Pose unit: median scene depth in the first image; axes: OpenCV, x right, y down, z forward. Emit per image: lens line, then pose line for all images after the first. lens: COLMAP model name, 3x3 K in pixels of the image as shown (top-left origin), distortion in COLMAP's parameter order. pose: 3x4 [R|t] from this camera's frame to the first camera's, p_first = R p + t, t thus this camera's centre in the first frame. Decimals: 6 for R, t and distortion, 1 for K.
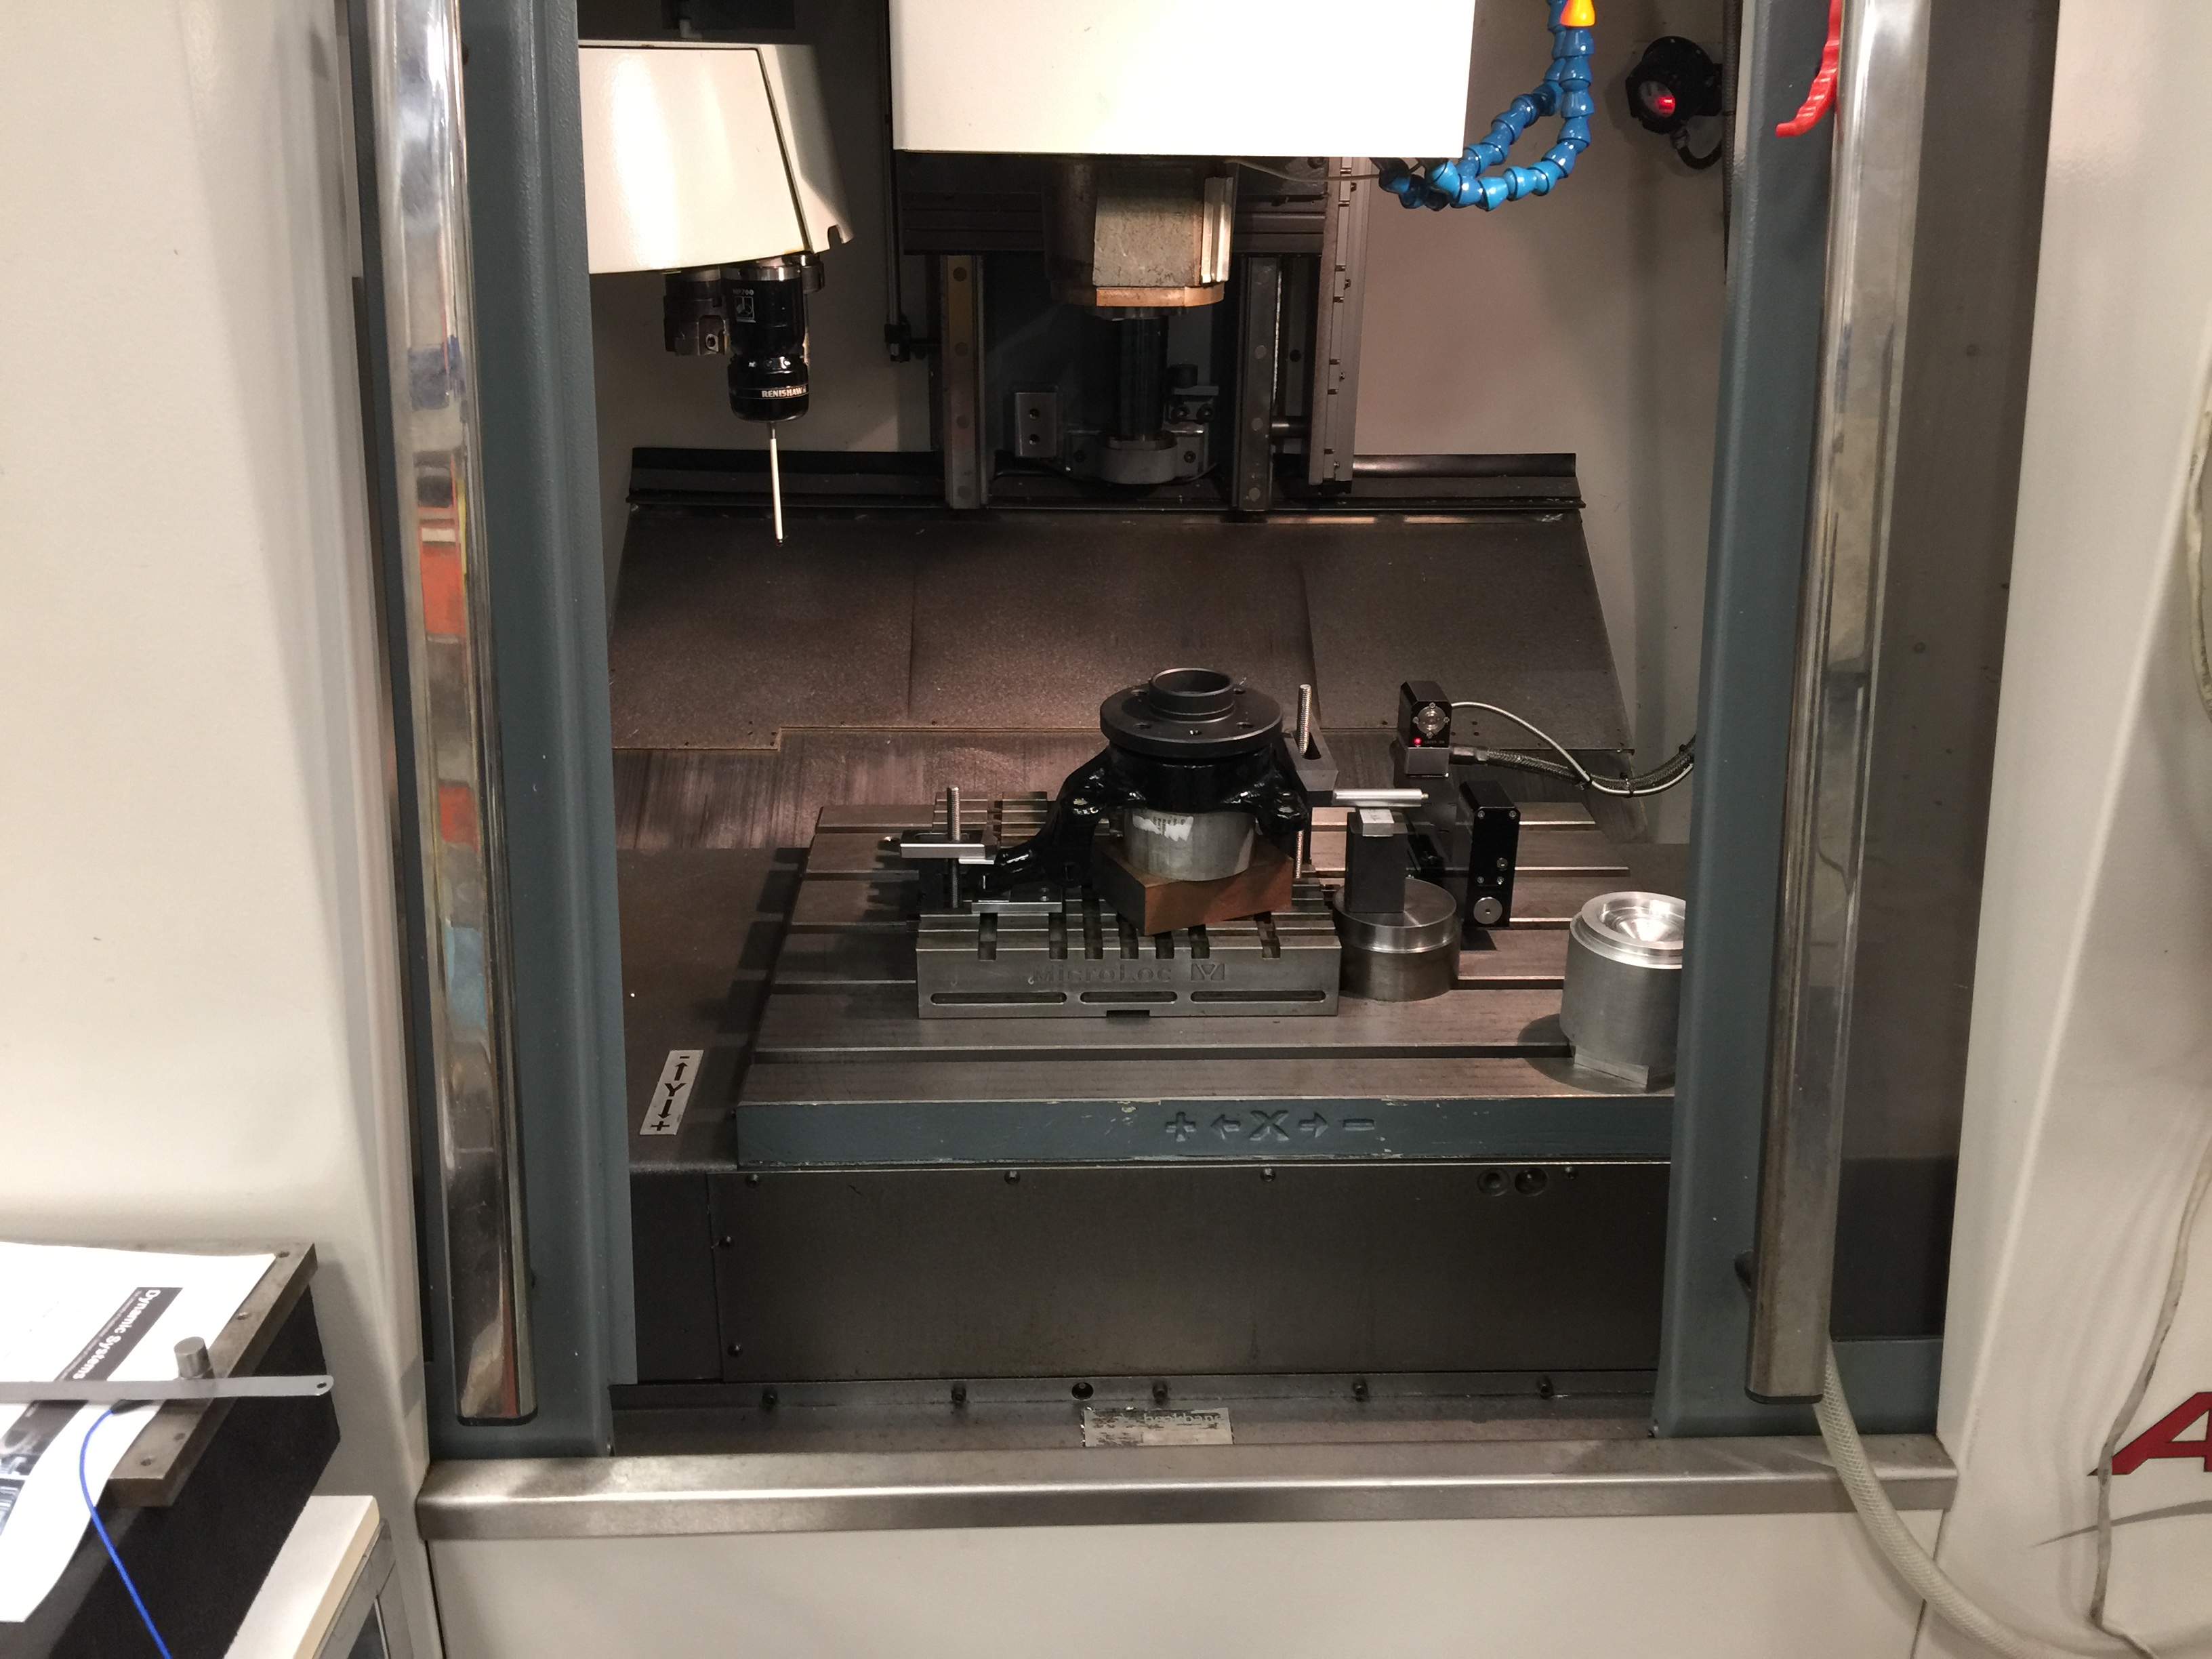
lens RADIAL K [[1887.6, 0, 1107.1], [0, 1887.6, 810.1], [0, 0, 1]] dist [0.099779, -0.188113]
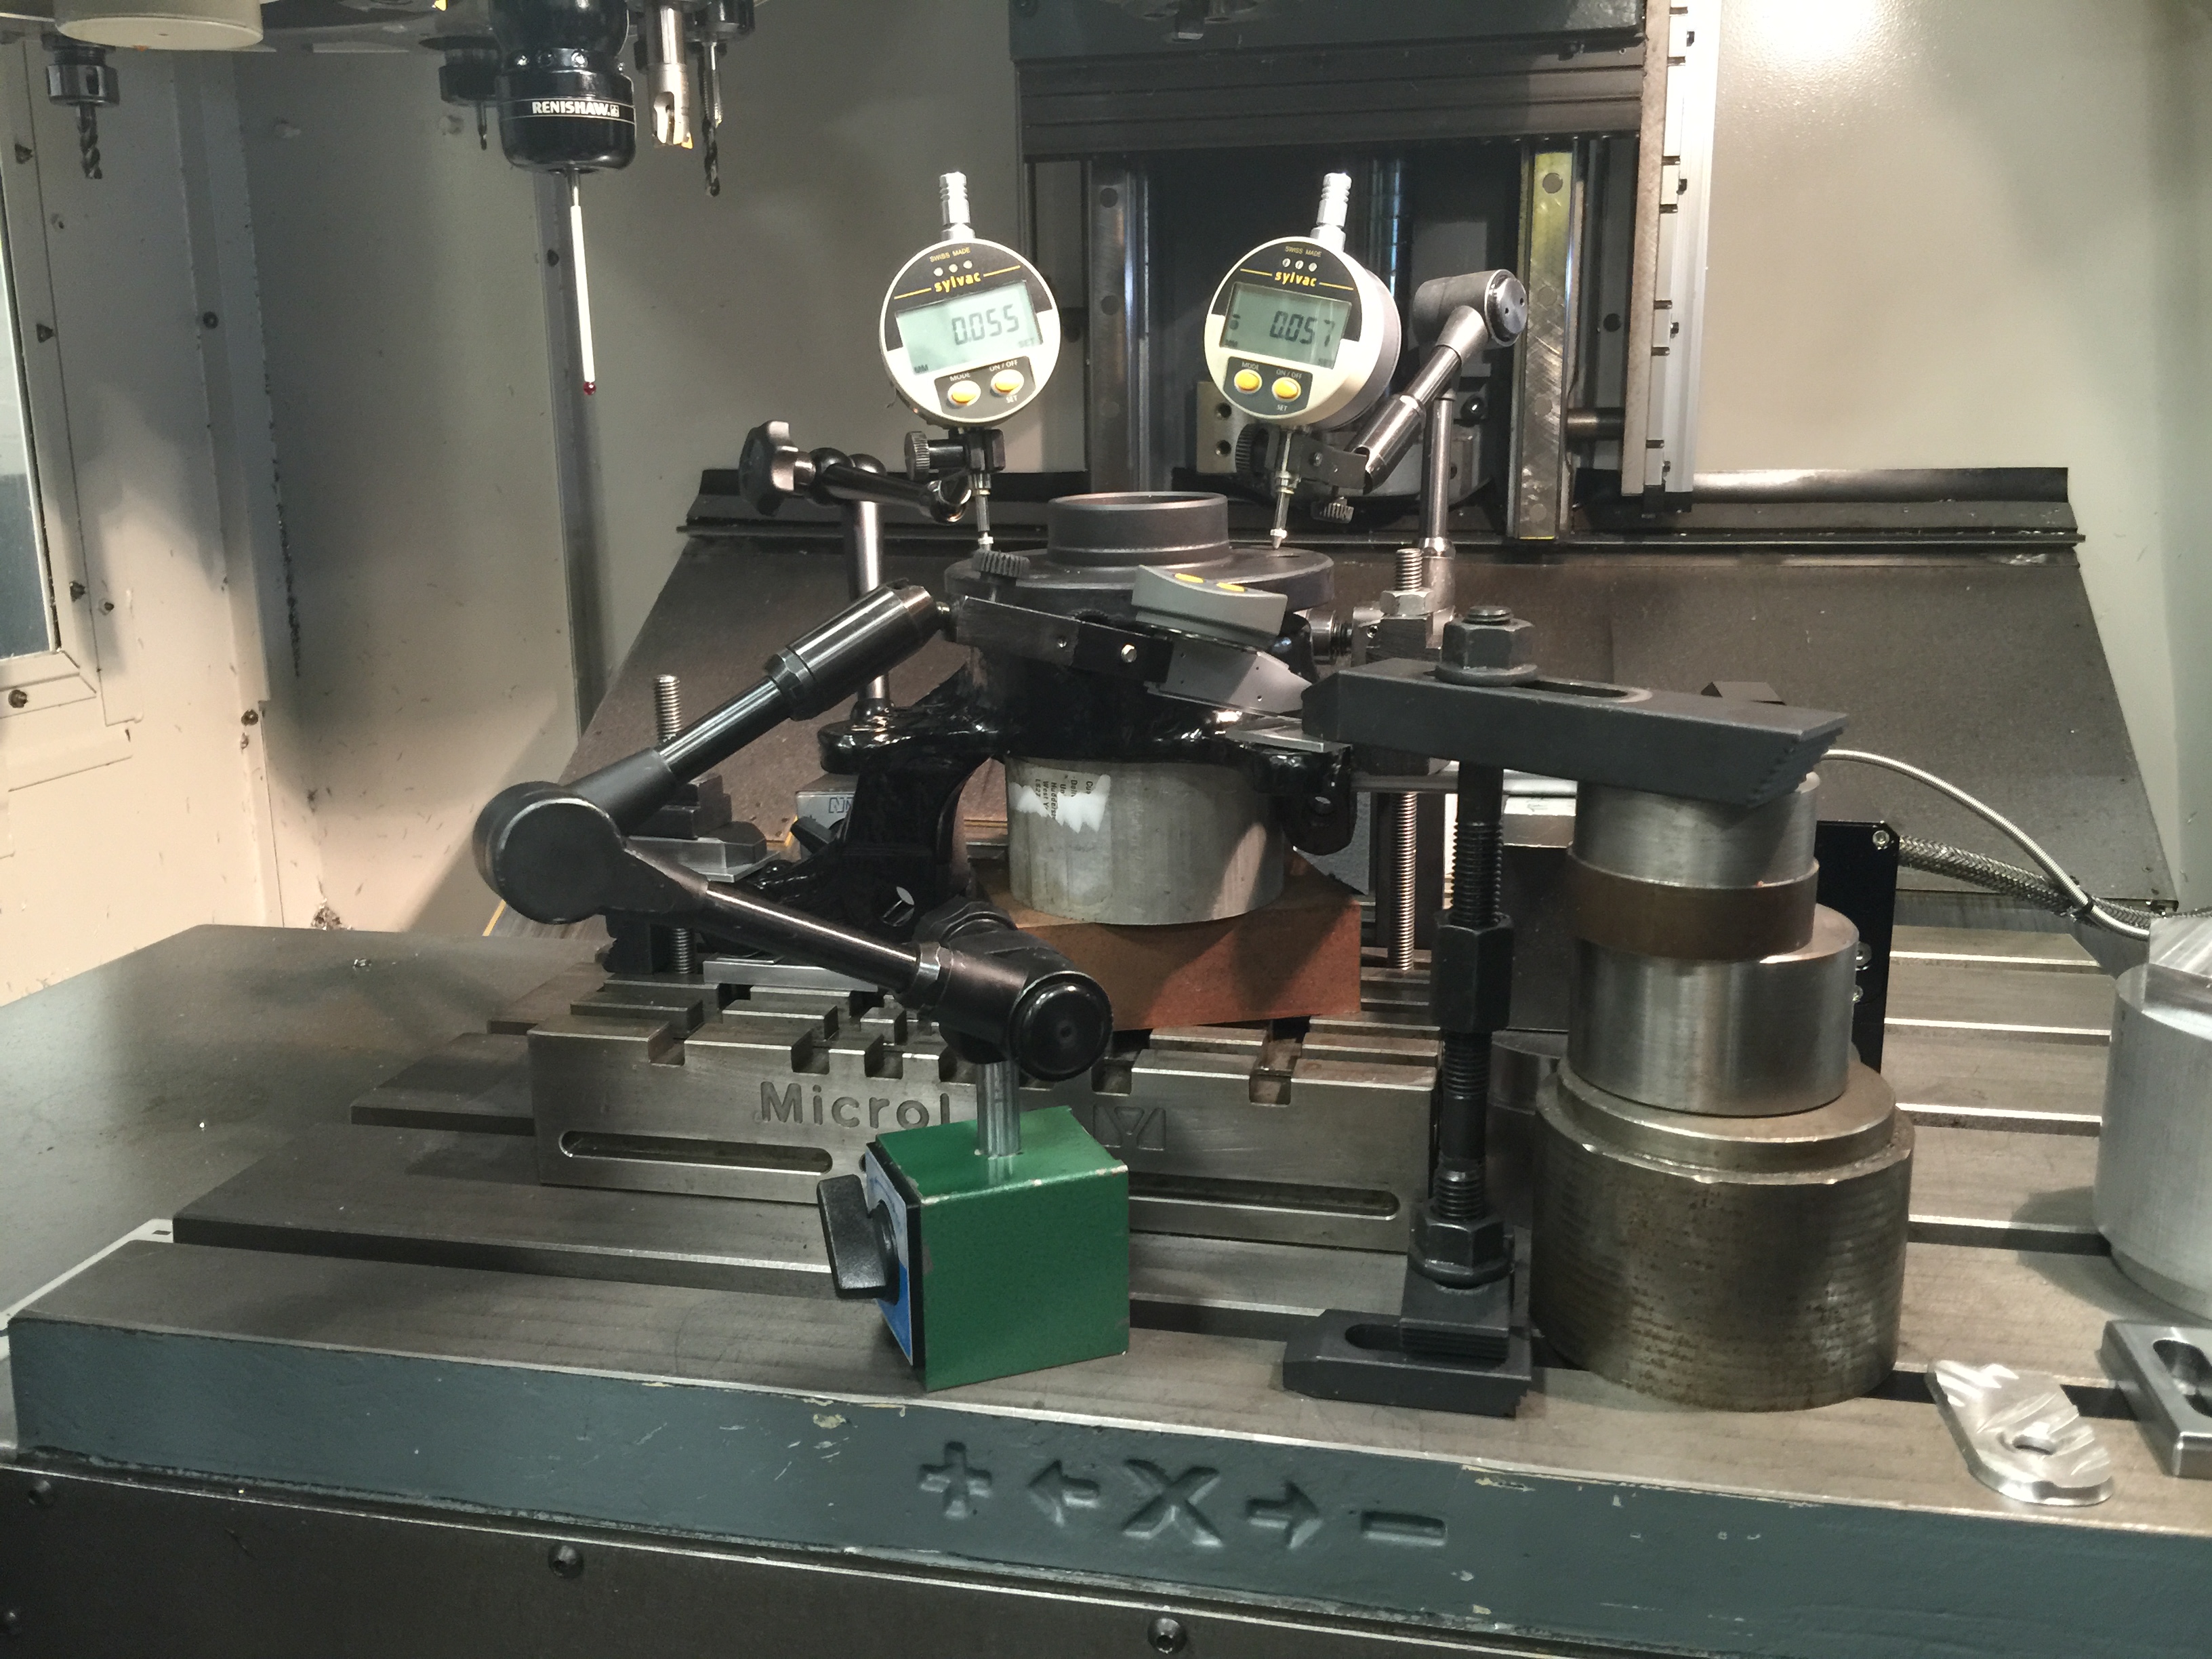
lens RADIAL K [[1887.6, 0, 1107.1], [0, 1887.6, 810.1], [0, 0, 1]] dist [0.099779, -0.188113]
pose [[0.970448, 0.032005, -0.239179, 0.102442], [-0.070629, 0.985433, -0.154707, 0.054735], [0.230743, 0.167028, 0.958572, 0.373523]]
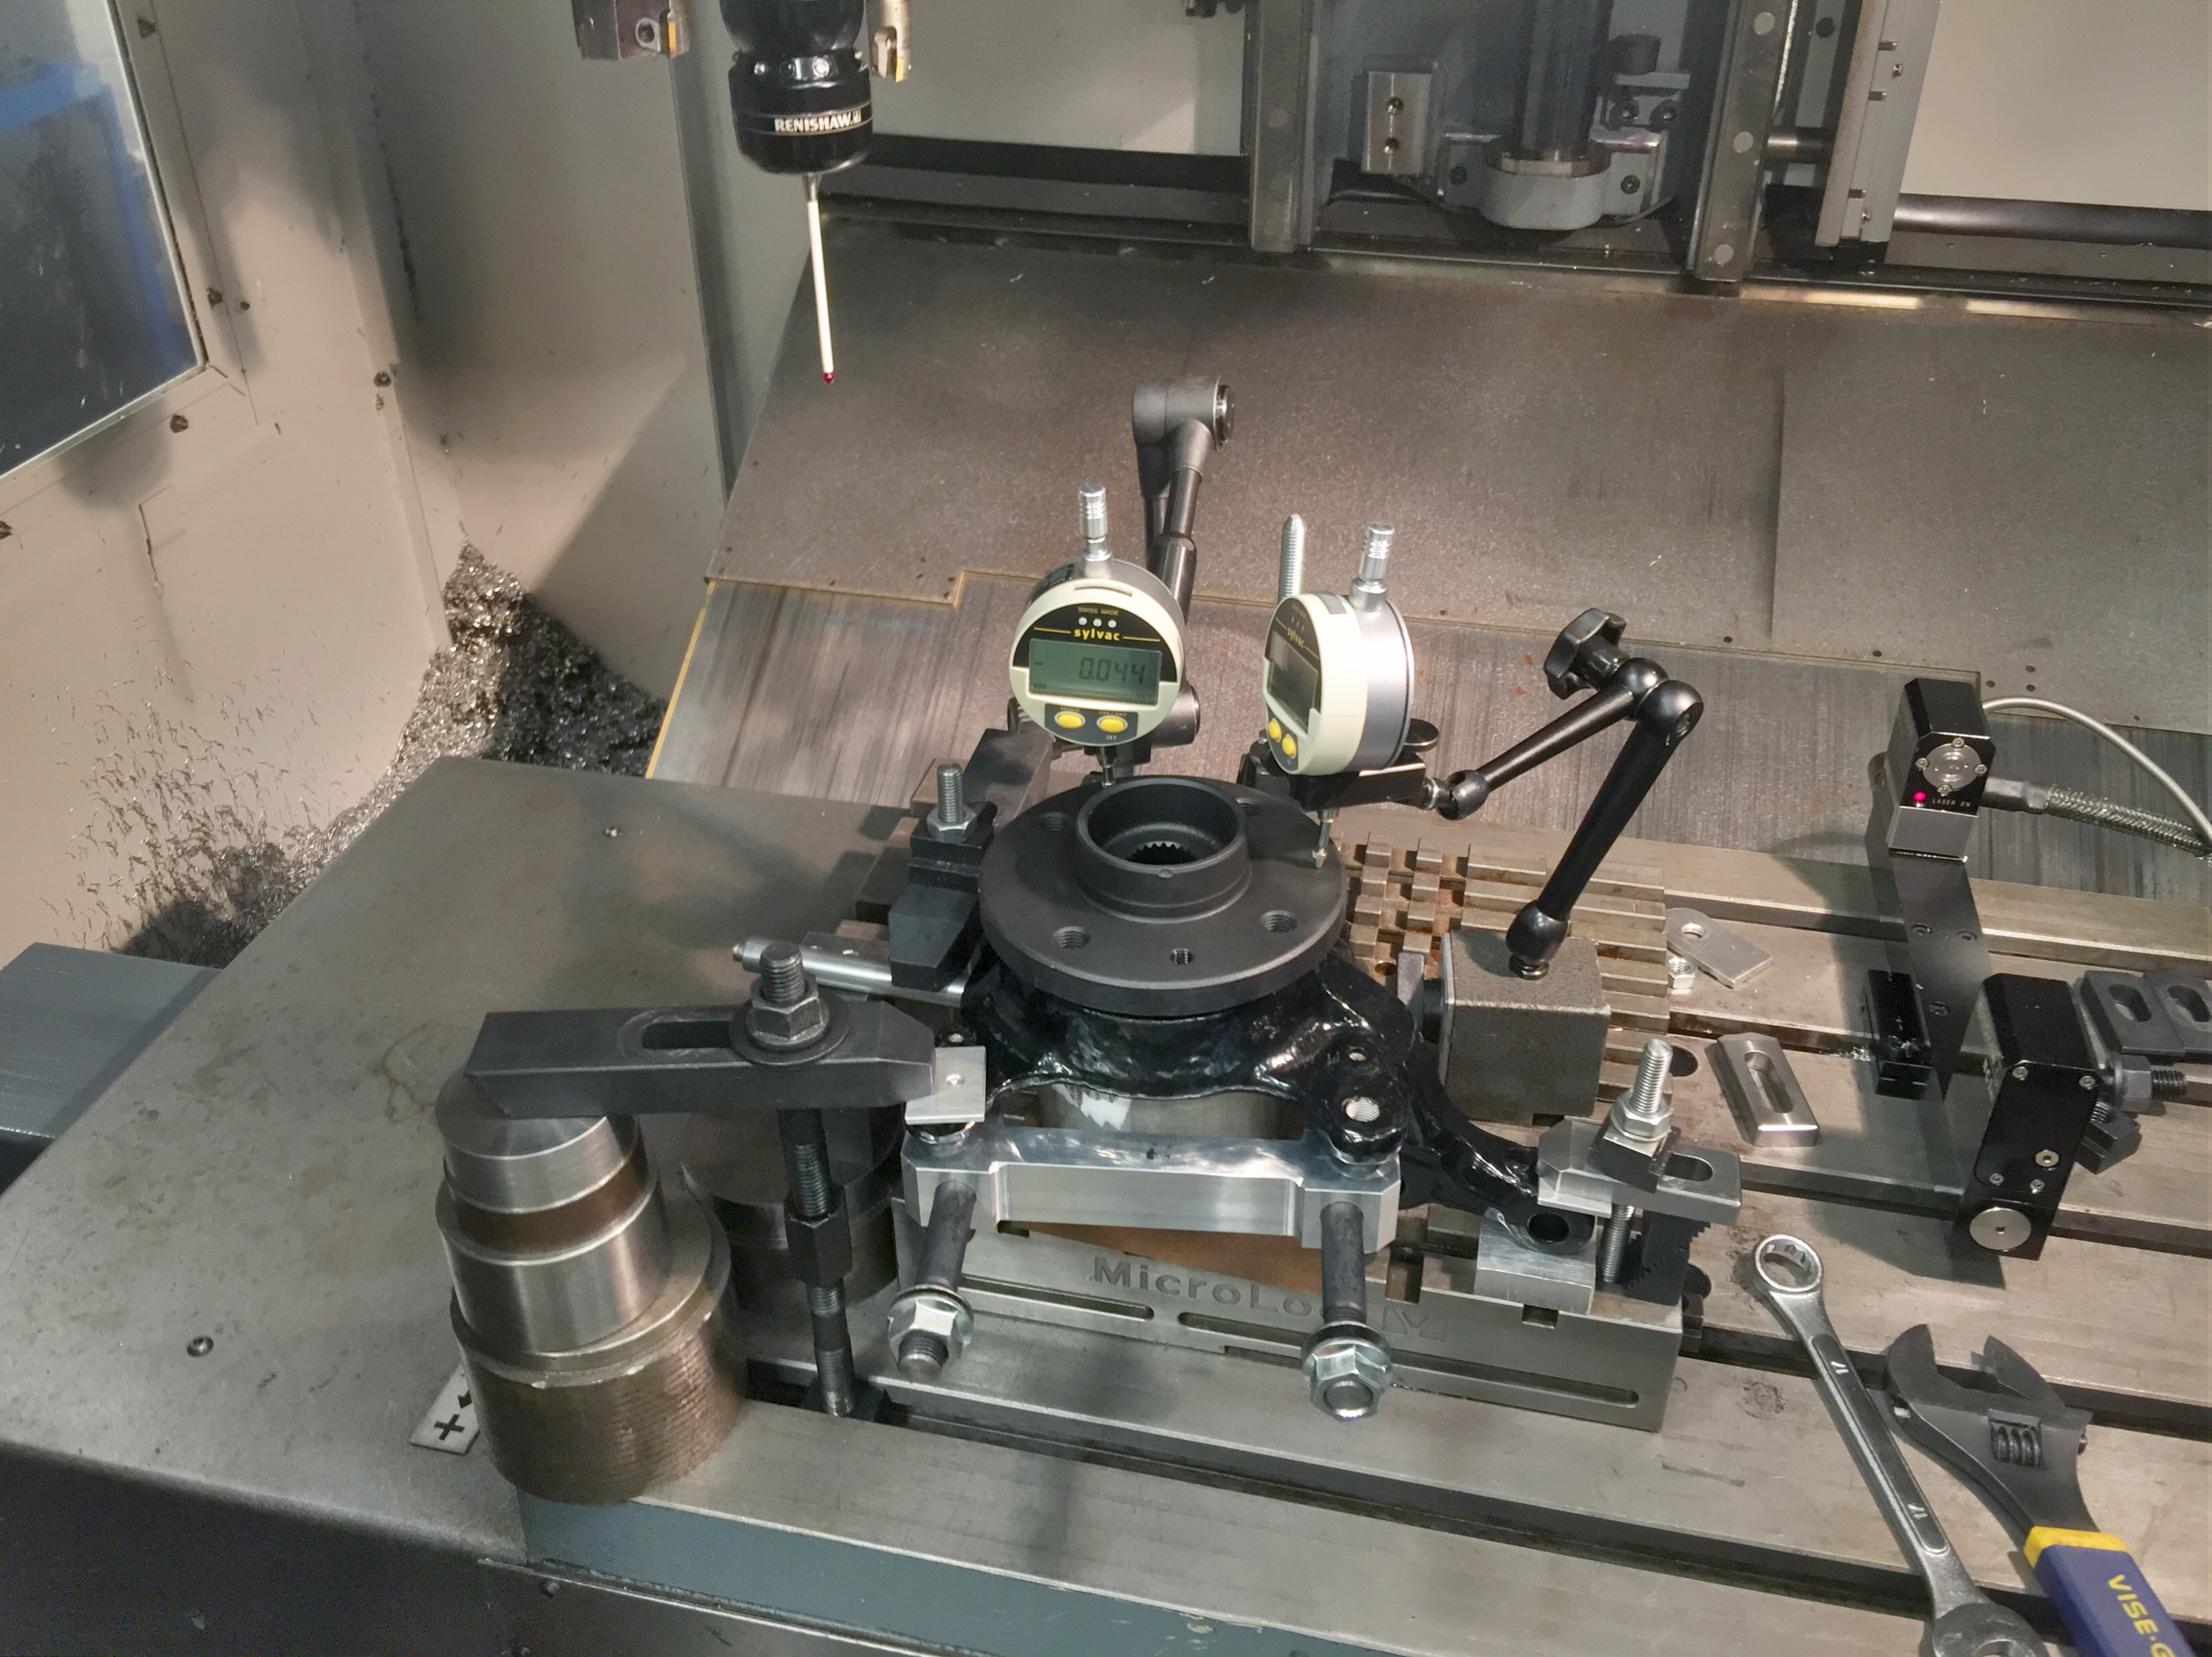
lens RADIAL K [[1895.1, 0, 1103.0], [0, 1895.1, 800.8], [0, 0, 1]] dist [0.088215, -0.174460]
pose [[0.966680, 0.127581, -0.221930, 0.046263], [-0.083959, 0.977013, 0.195950, -0.104498], [0.241828, -0.170788, 0.955170, 0.329124]]
